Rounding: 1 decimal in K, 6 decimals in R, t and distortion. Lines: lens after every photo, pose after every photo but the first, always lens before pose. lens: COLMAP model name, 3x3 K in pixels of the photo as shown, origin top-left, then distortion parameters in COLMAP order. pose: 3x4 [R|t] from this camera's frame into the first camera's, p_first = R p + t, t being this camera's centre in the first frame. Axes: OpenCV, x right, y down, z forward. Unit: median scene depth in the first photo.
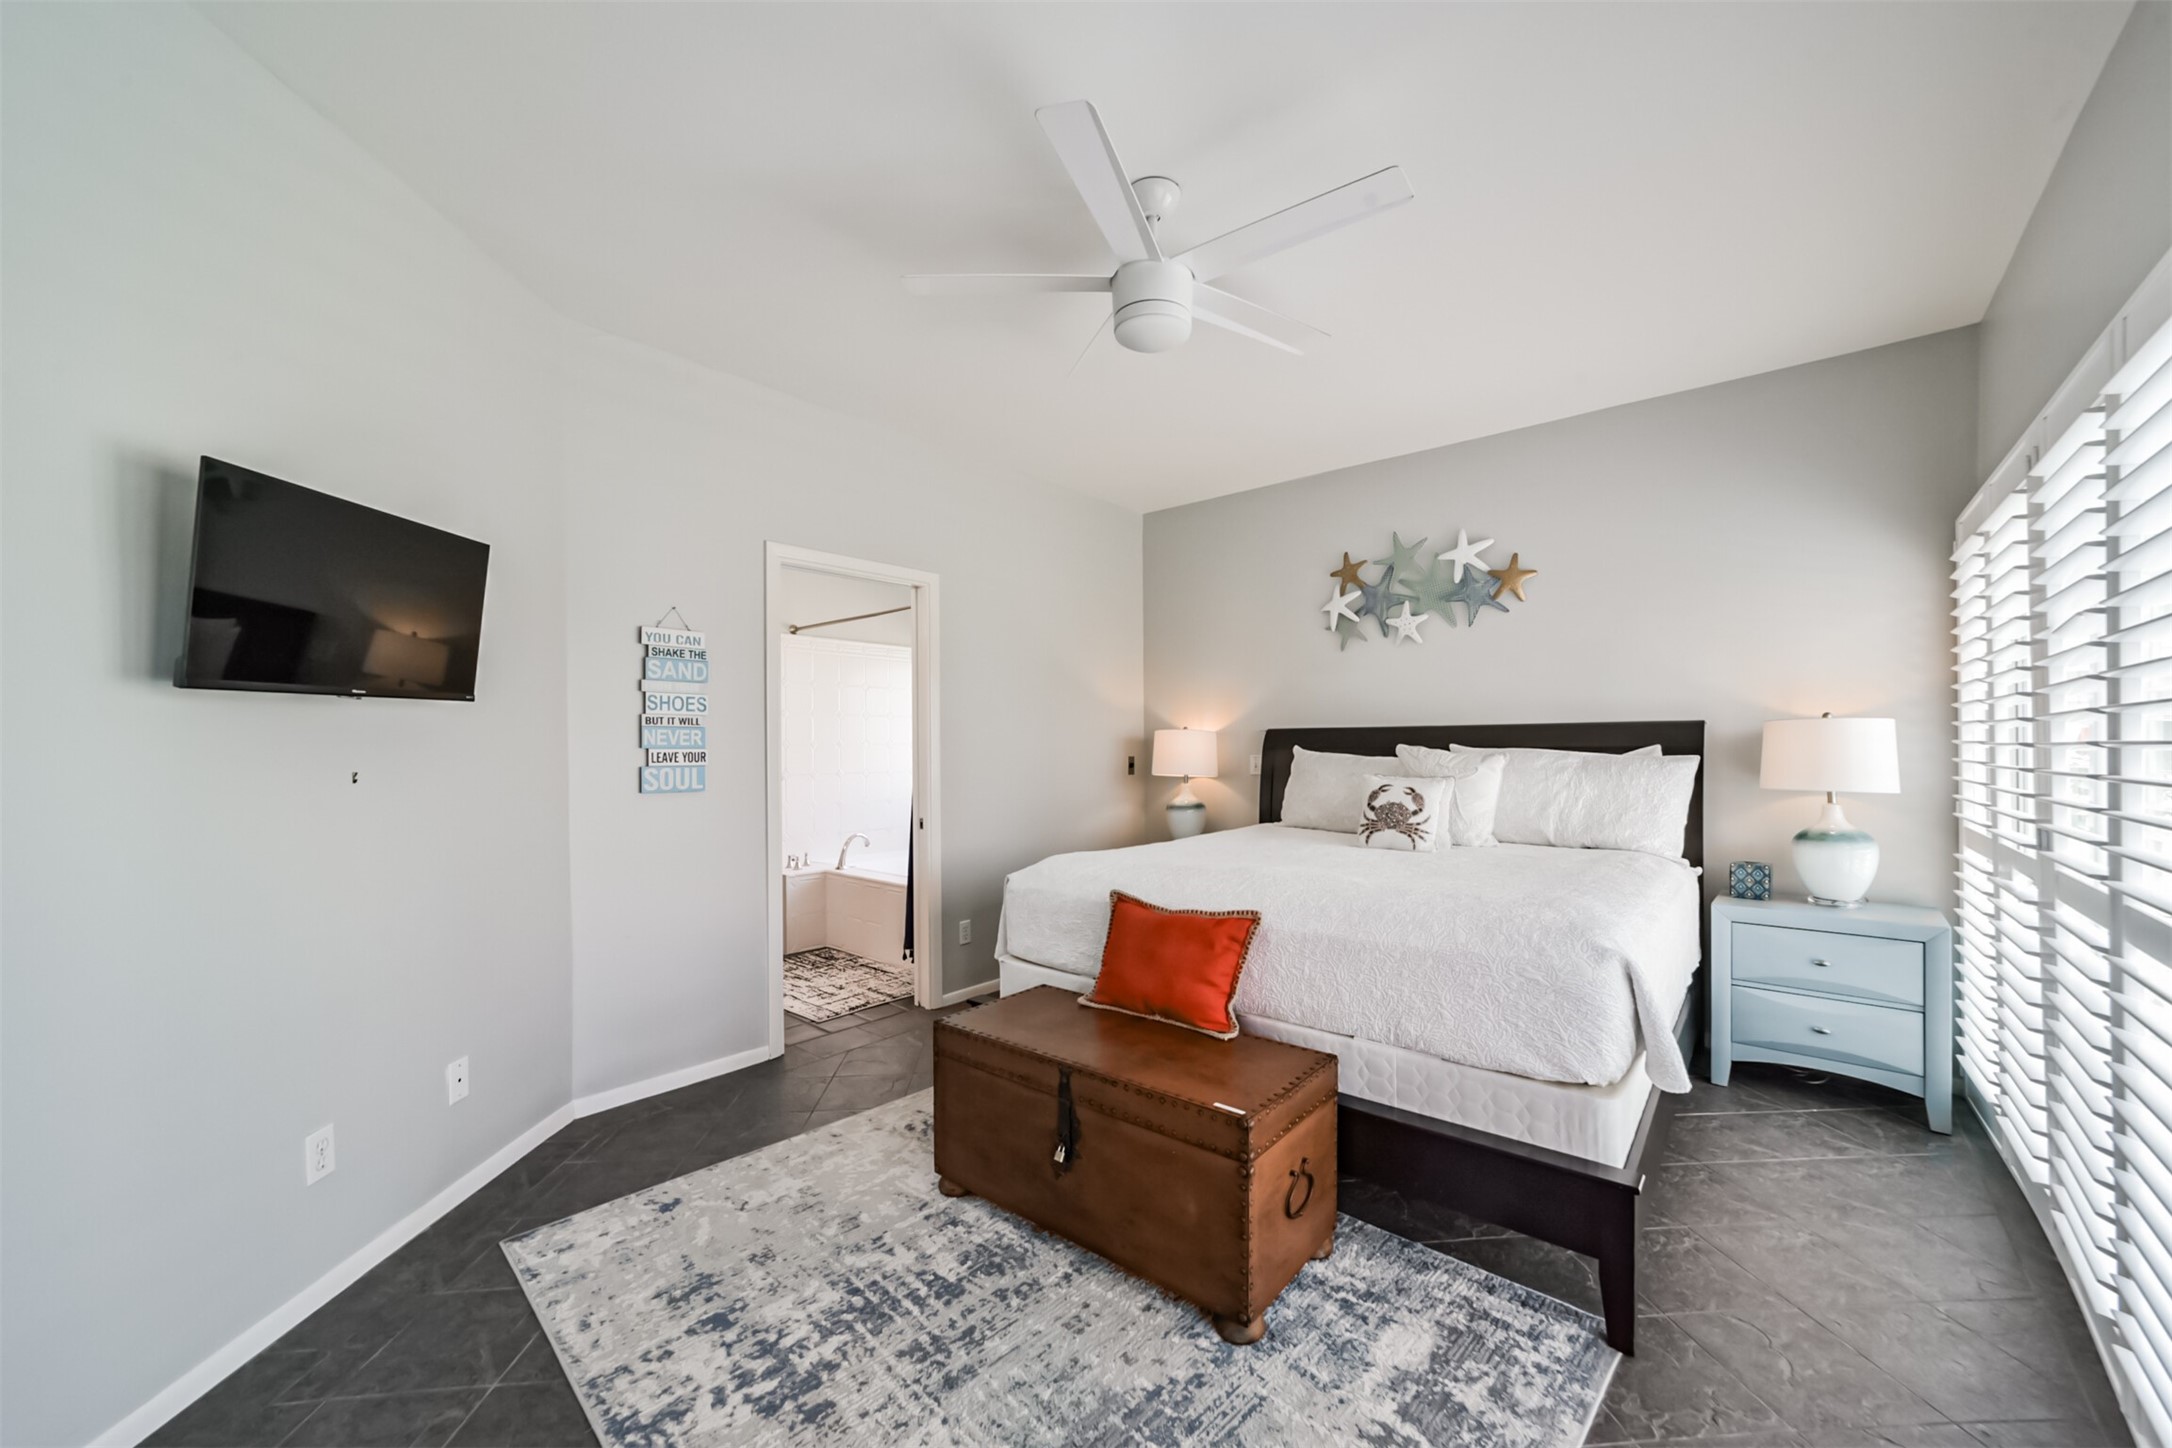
lens RADIAL K [[834.6, 0, 1087.7], [0, 834.6, 739.4], [0, 0, 1]] dist [-0.019276, 0.008955]
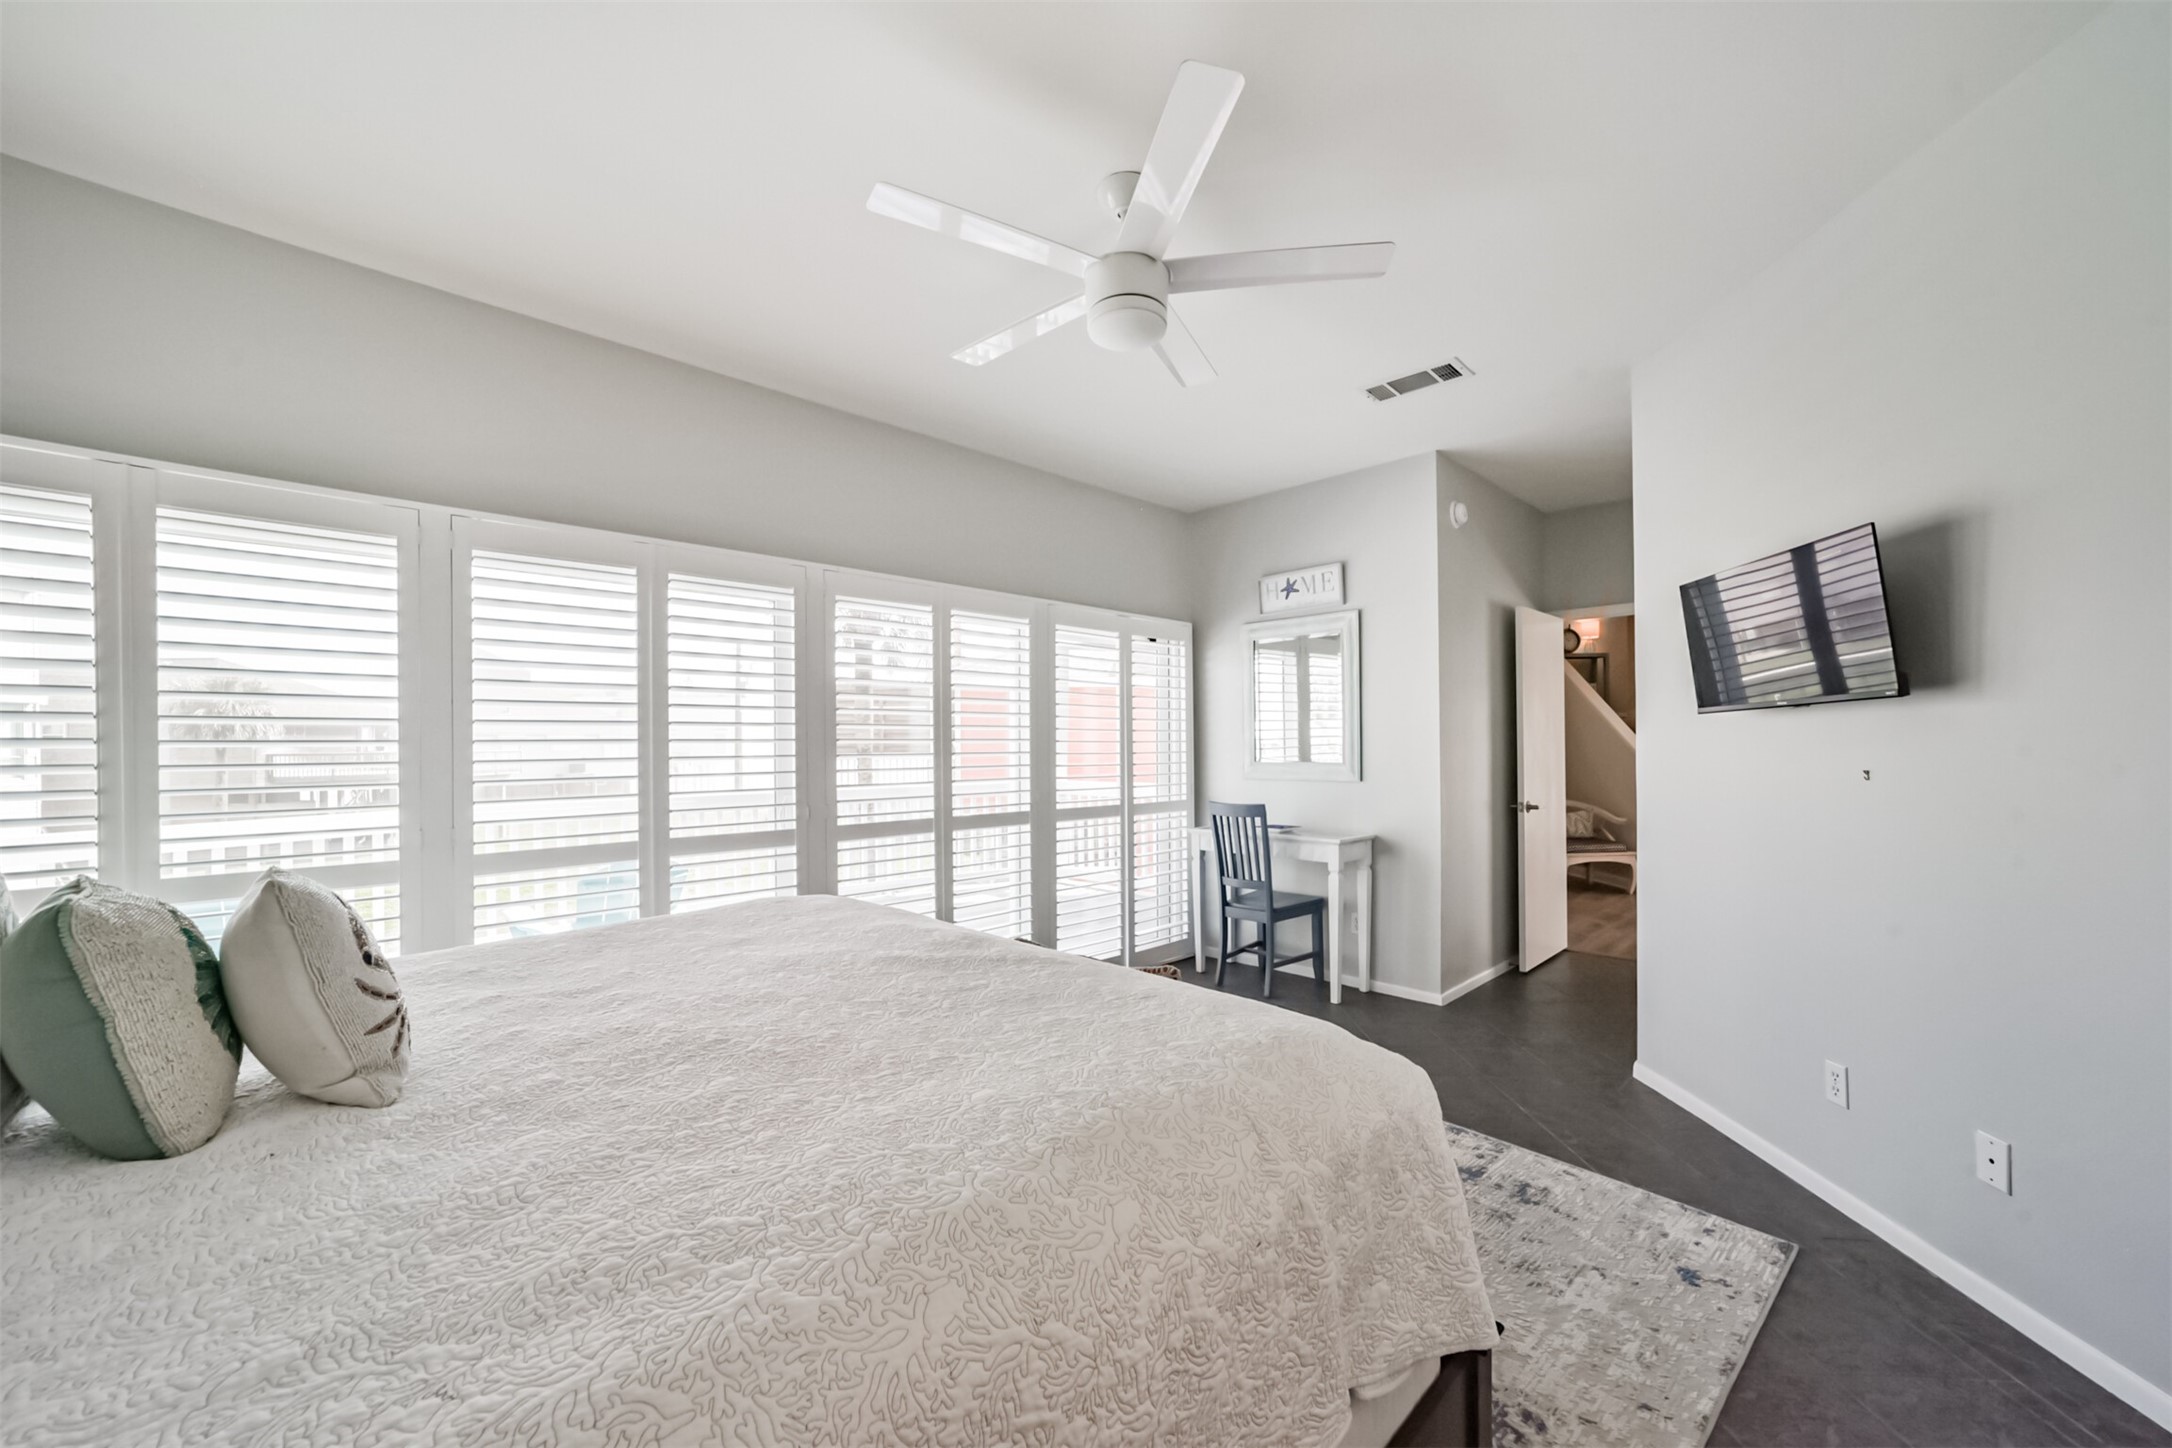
lens RADIAL K [[834.6, 0, 1087.7], [0, 834.6, 739.4], [0, 0, 1]] dist [-0.019276, 0.008955]
pose [[-0.996570, 0.015370, 0.081315, 0.034584], [0.014276, 0.999800, -0.014025, 0.000108], [-0.081514, -0.012816, -0.996590, 1.388526]]
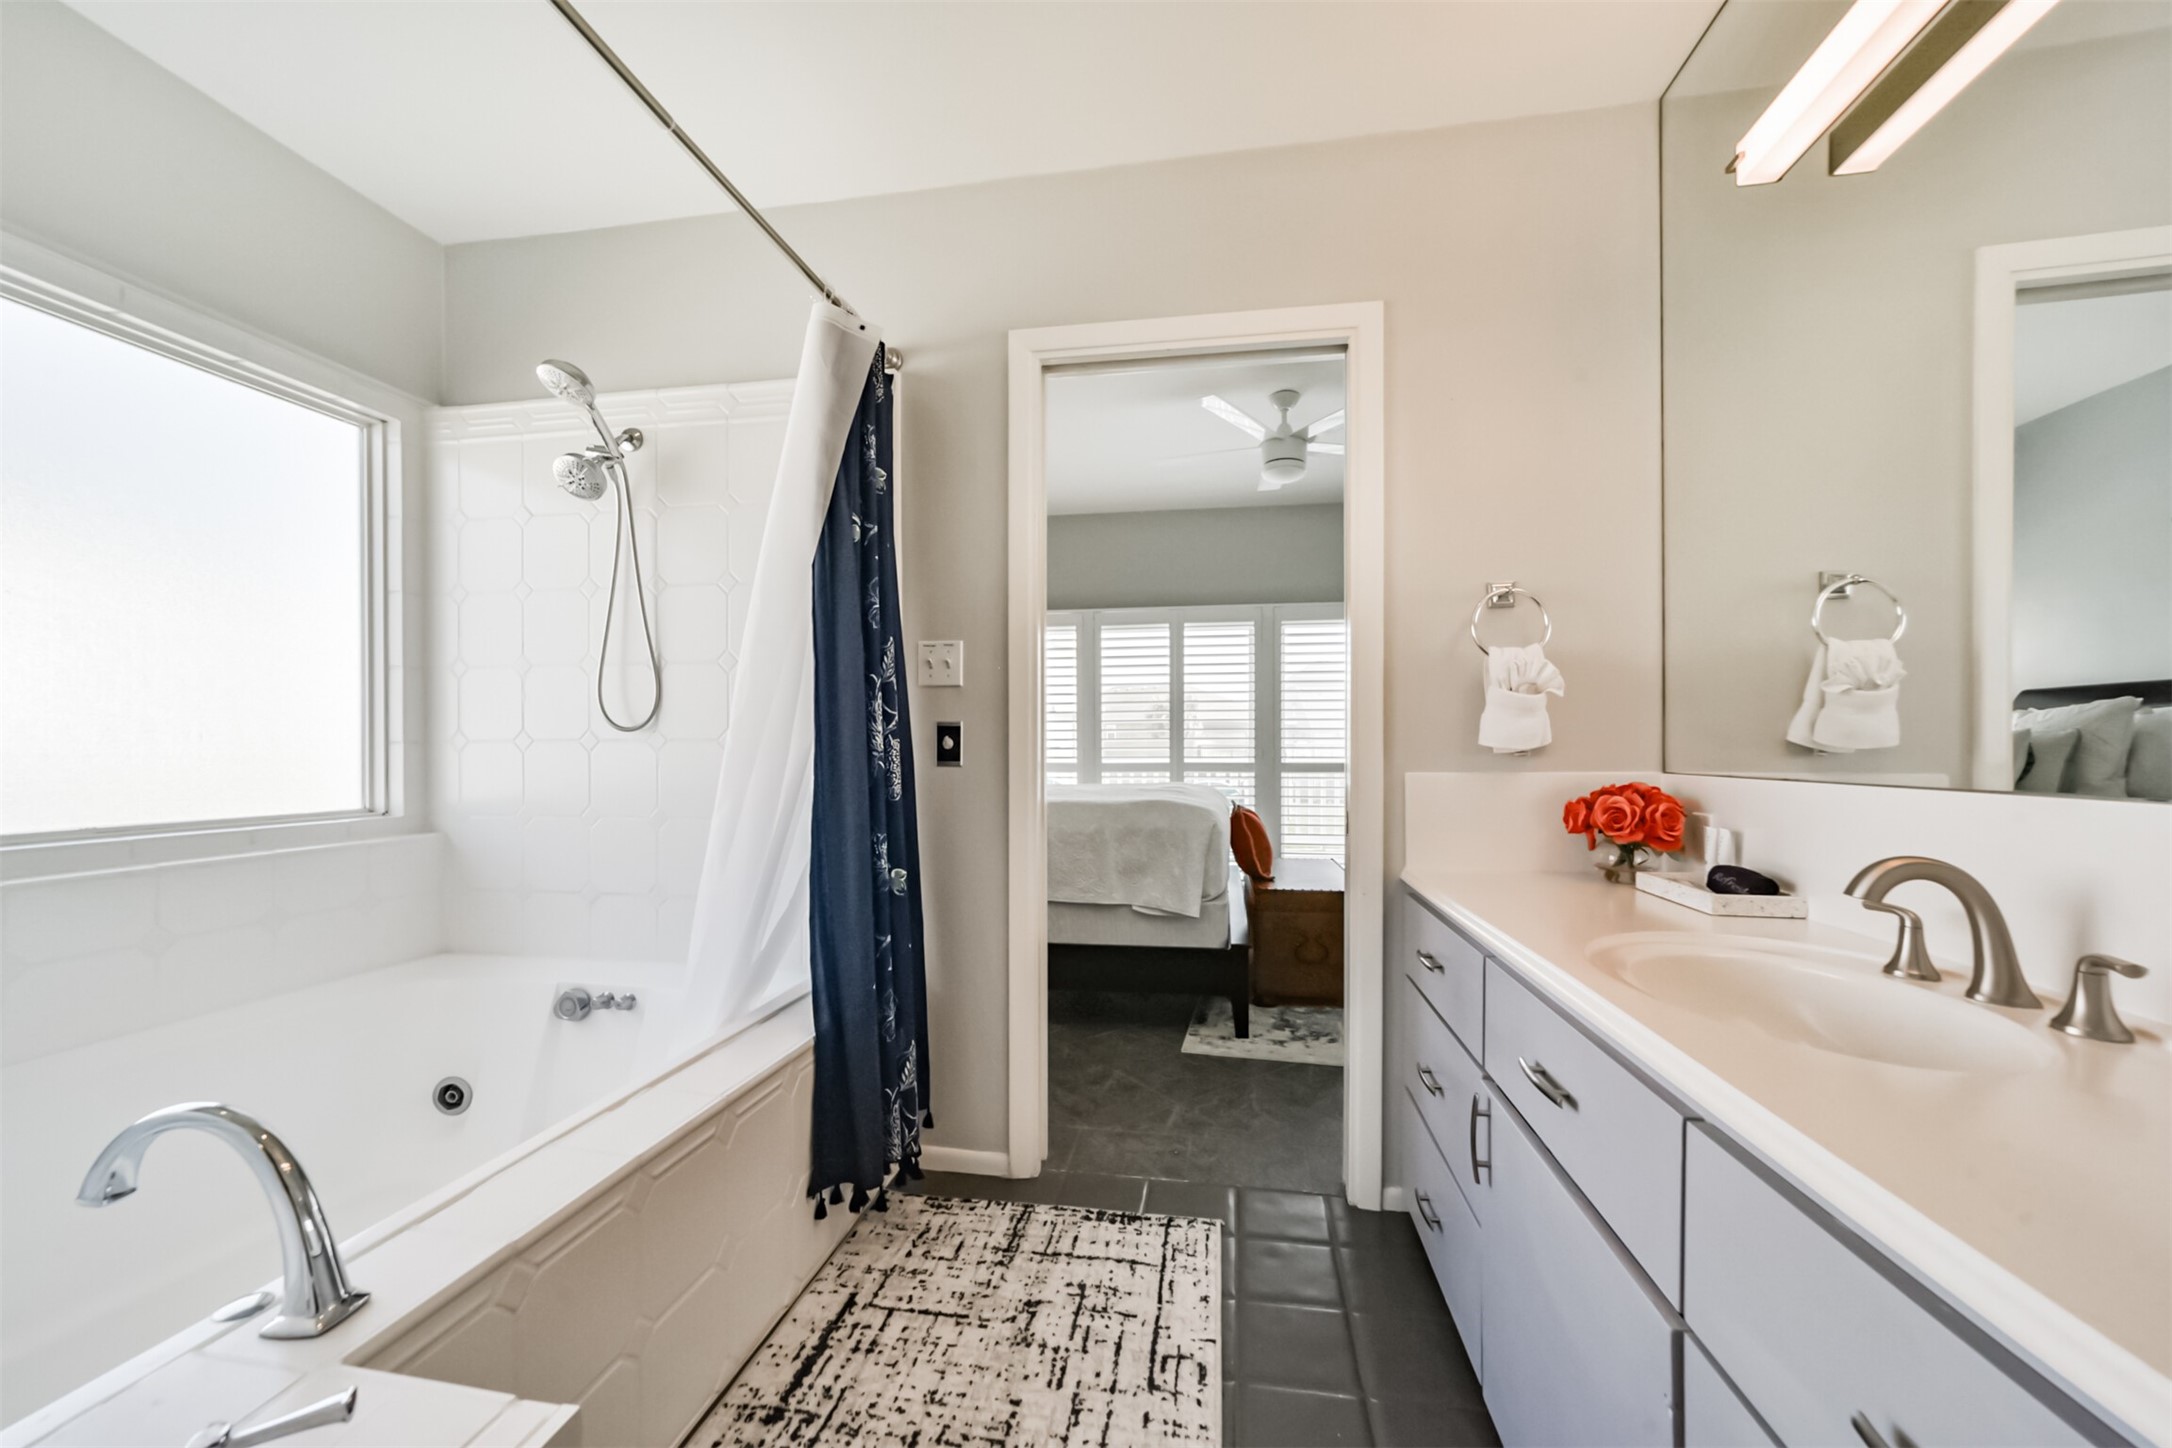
lens RADIAL K [[834.6, 0, 1087.7], [0, 834.6, 739.4], [0, 0, 1]] dist [-0.019276, 0.008955]
pose [[-0.527868, 0.016333, 0.849169, -0.845225], [-0.000463, 0.999809, -0.019519, 0.078657], [-0.849326, -0.010696, -0.527760, 1.594250]]
